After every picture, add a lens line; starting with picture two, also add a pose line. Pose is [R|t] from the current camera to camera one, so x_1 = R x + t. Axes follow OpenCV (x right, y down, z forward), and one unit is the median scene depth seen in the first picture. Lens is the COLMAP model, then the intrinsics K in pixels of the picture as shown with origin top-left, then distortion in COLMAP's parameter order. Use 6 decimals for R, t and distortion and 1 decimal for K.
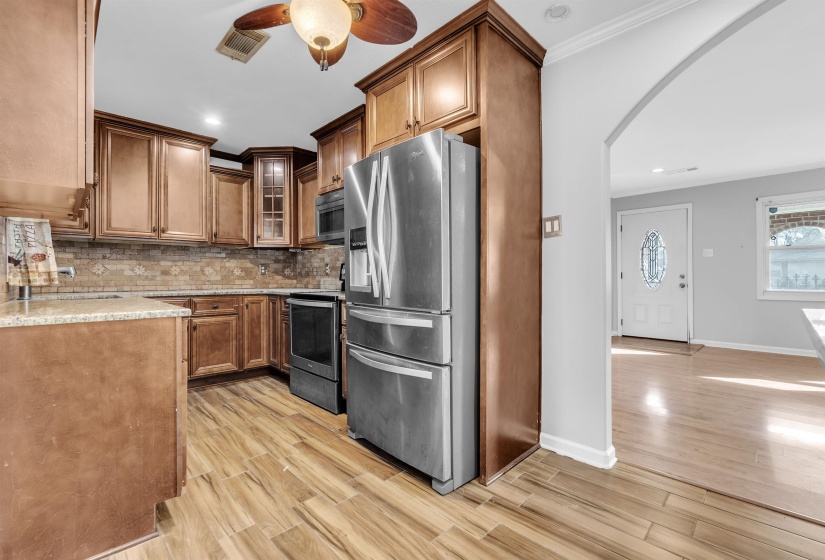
lens RADIAL K [[366.8, 0, 414.8], [0, 366.8, 275.2], [0, 0, 1]] dist [-0.000874, -0.000168]
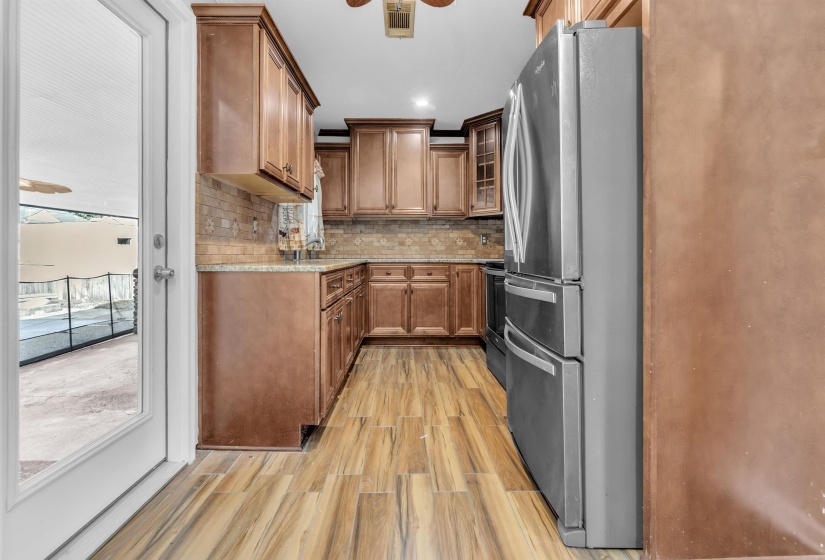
lens RADIAL K [[381.2, 0, 412.1], [0, 381.2, 249.7], [0, 0, 1]] dist [-0.000460, -0.000136]
pose [[0.725782, -0.008615, -0.687870, 0.204911], [0.004719, 0.999960, -0.007545, 0.025374], [0.687908, 0.002230, 0.725794, 0.154912]]
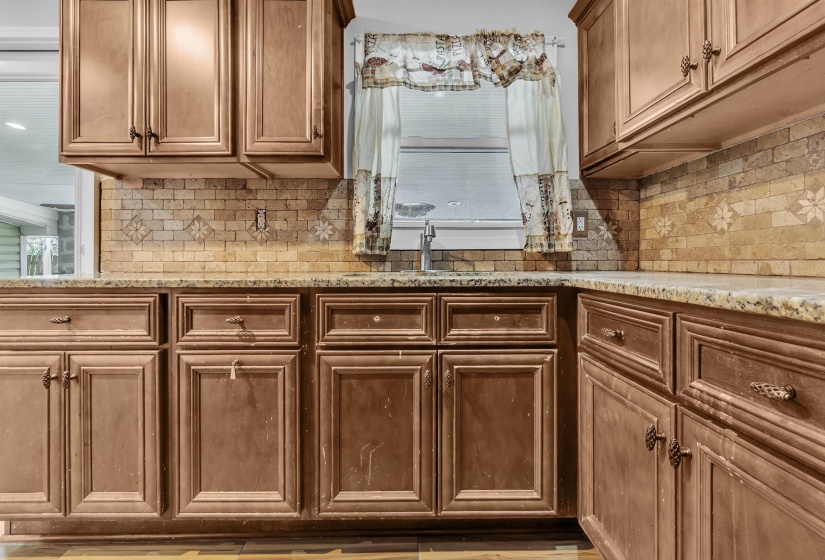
lens RADIAL K [[366.8, 0, 414.8], [0, 366.8, 275.2], [0, 0, 1]] dist [-0.000874, -0.000168]
pose [[-0.695578, 0.025542, -0.717997, -0.338972], [0.006596, 0.999553, 0.029168, 0.033828], [0.718421, 0.015553, -0.695435, 1.046079]]
